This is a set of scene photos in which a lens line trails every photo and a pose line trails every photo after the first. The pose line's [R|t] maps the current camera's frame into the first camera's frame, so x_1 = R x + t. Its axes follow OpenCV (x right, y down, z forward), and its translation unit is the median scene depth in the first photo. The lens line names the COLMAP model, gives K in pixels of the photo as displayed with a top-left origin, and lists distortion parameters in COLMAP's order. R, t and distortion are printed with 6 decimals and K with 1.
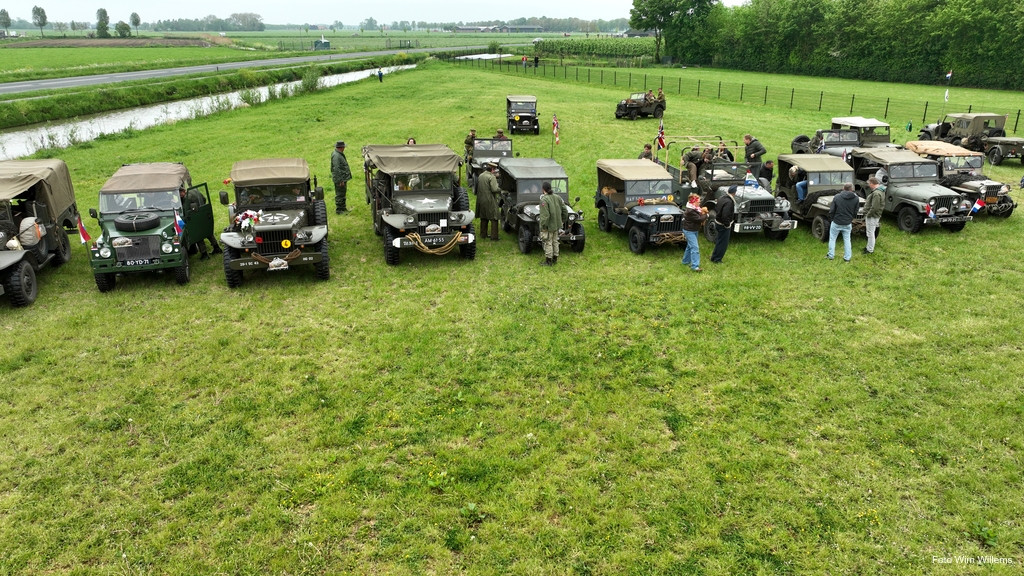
lens RADIAL K [[721.4, 0, 516.5], [0, 721.4, 284.9], [0, 0, 1]] dist [-0.001129, 0.018359]
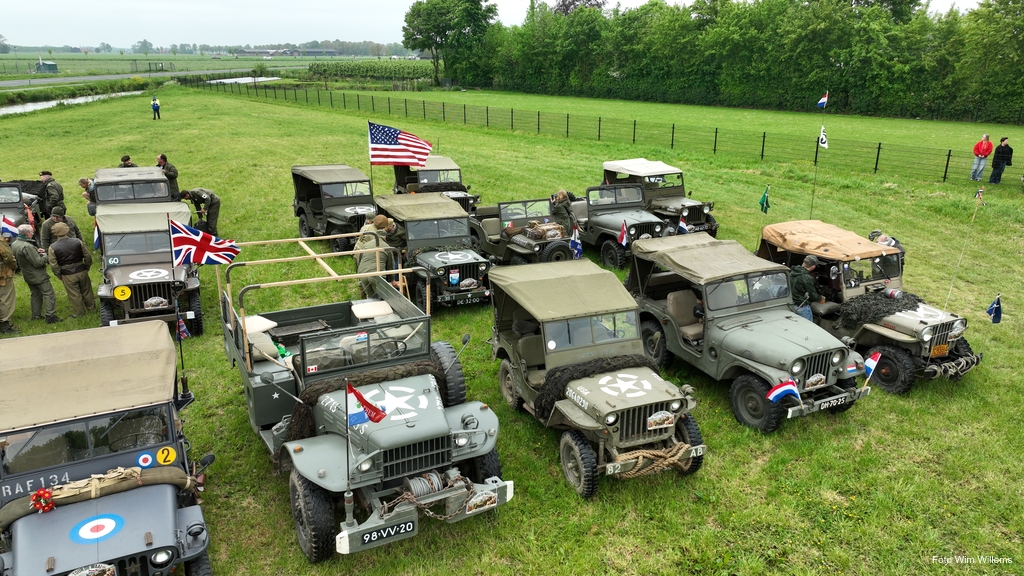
lens RADIAL K [[721.4, 0, 516.5], [0, 721.4, 284.9], [0, 0, 1]] dist [-0.001129, 0.018359]
pose [[0.965860, -0.078015, 0.247040, 0.285856], [0.085416, 0.996157, -0.019369, -0.174829], [-0.244579, 0.039809, 0.968812, 0.585136]]
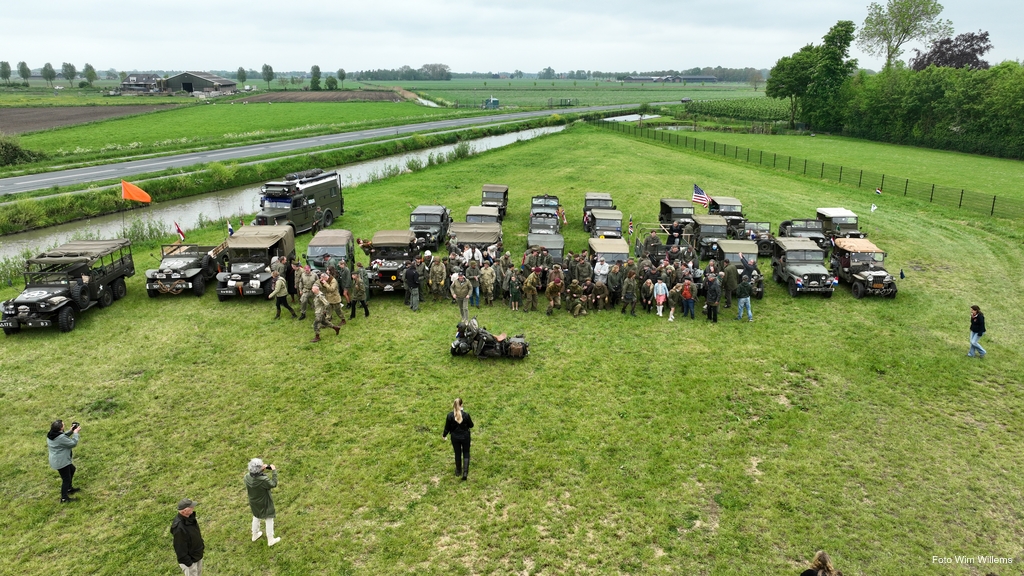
lens RADIAL K [[721.4, 0, 516.5], [0, 721.4, 284.9], [0, 0, 1]] dist [-0.001129, 0.018359]
pose [[0.973044, 0.065342, -0.221167, 0.320607], [-0.078356, 0.995641, -0.050583, 0.025176], [0.216898, 0.066549, 0.973923, -0.602756]]
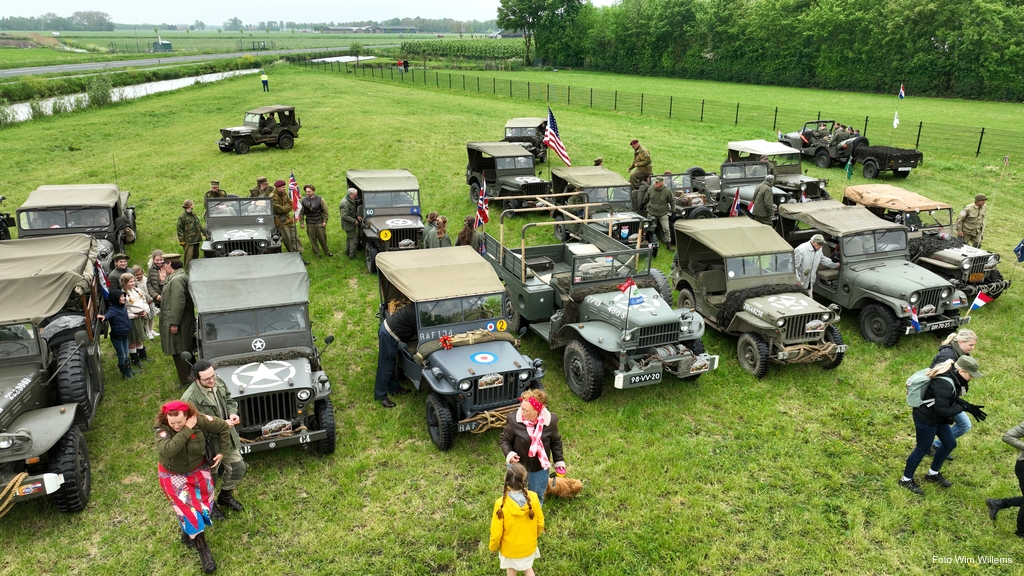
lens RADIAL K [[721.4, 0, 516.5], [0, 721.4, 284.9], [0, 0, 1]] dist [-0.001129, 0.018359]
pose [[0.987088, -0.052137, 0.151457, 0.135501], [0.052310, 0.998627, 0.002840, -0.146479], [-0.151397, 0.005119, 0.988460, 0.425709]]
